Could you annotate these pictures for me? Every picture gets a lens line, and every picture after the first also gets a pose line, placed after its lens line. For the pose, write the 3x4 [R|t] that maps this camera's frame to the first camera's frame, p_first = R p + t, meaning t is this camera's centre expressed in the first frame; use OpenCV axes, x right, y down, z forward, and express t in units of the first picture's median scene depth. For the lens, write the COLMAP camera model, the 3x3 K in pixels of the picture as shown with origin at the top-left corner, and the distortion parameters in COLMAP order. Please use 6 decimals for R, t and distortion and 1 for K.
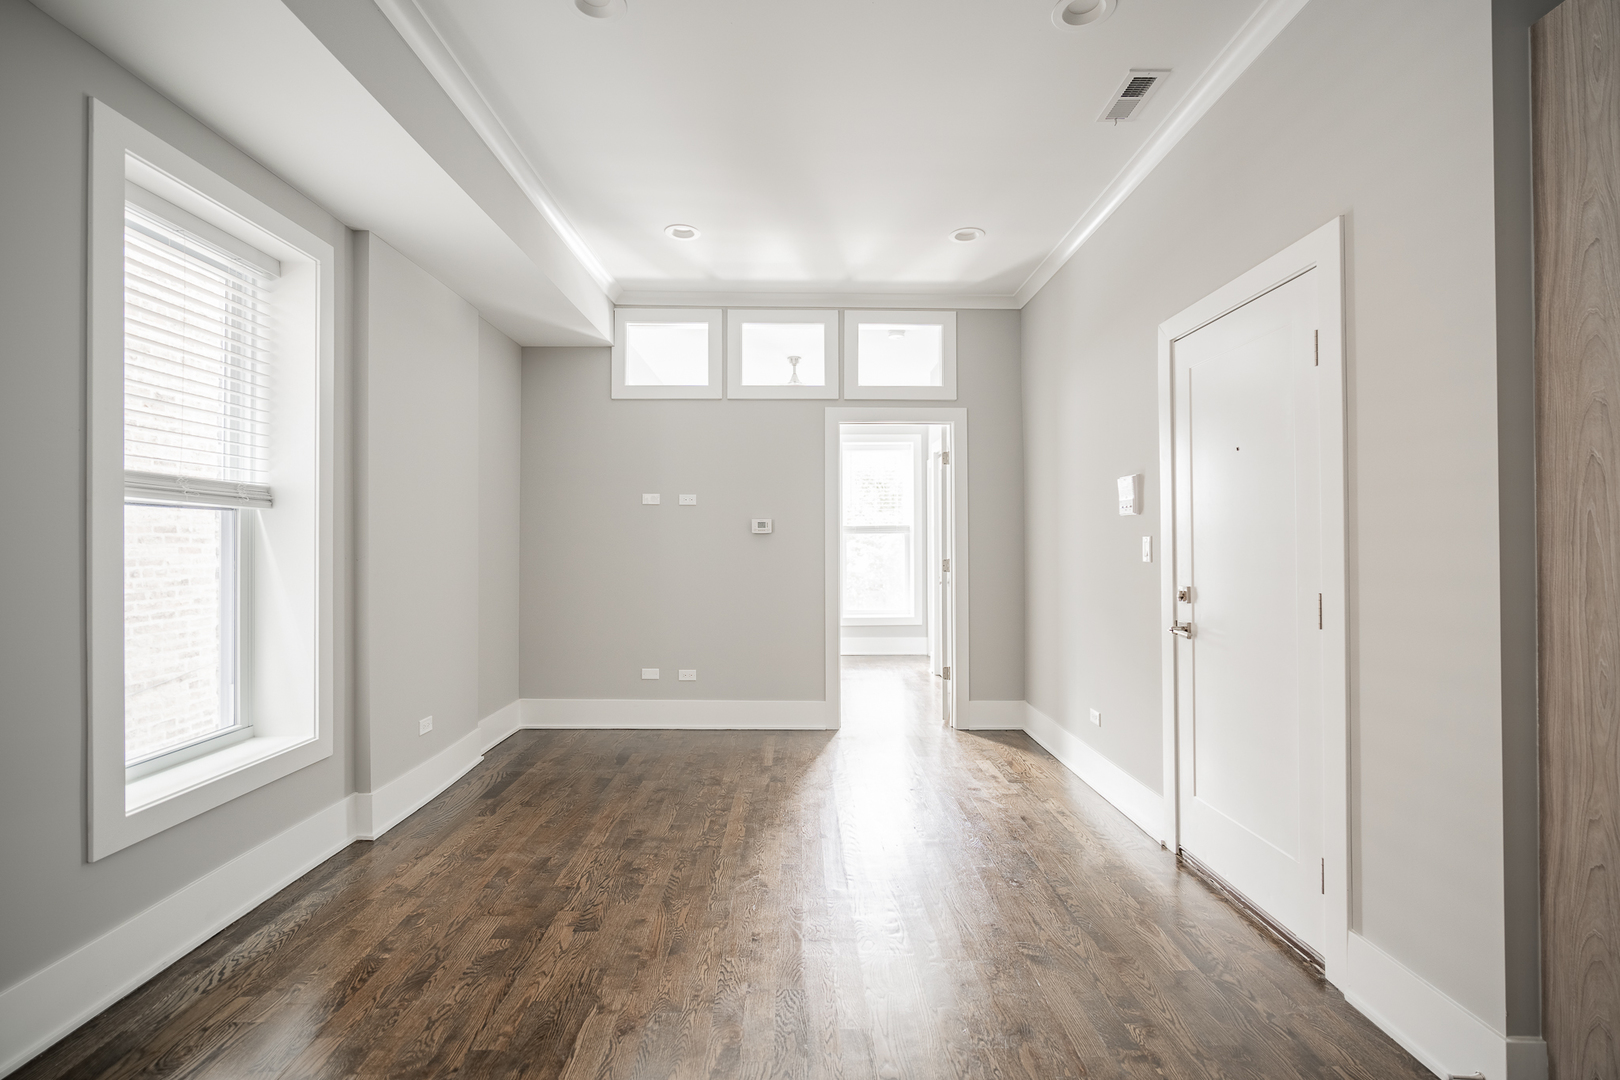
lens RADIAL K [[710.6, 0, 803.7], [0, 710.6, 535.7], [0, 0, 1]] dist [-0.003507, -0.000080]
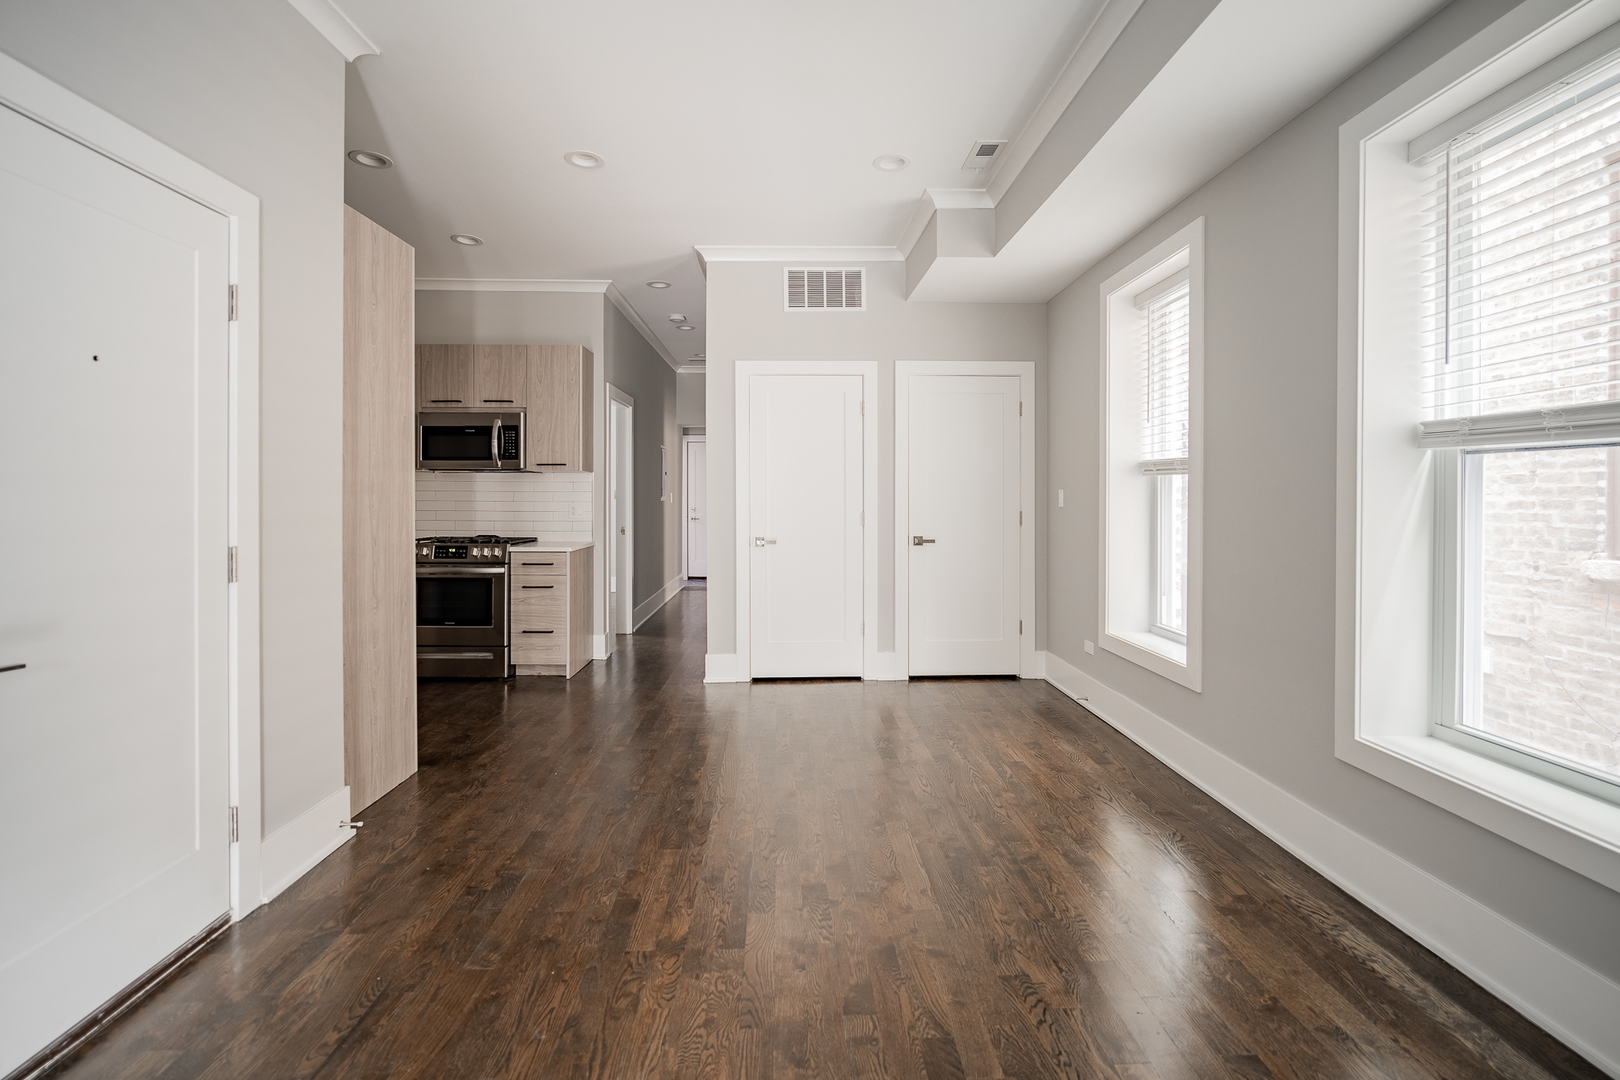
lens RADIAL K [[720.6, 0, 812.1], [0, 720.6, 507.1], [0, 0, 1]] dist [-0.003095, 0.000625]
pose [[-0.999638, 0.000683, -0.026895, -0.052318], [0.000649, 0.999999, 0.001304, 0.021329], [0.026896, 0.001286, -0.999637, 1.693212]]
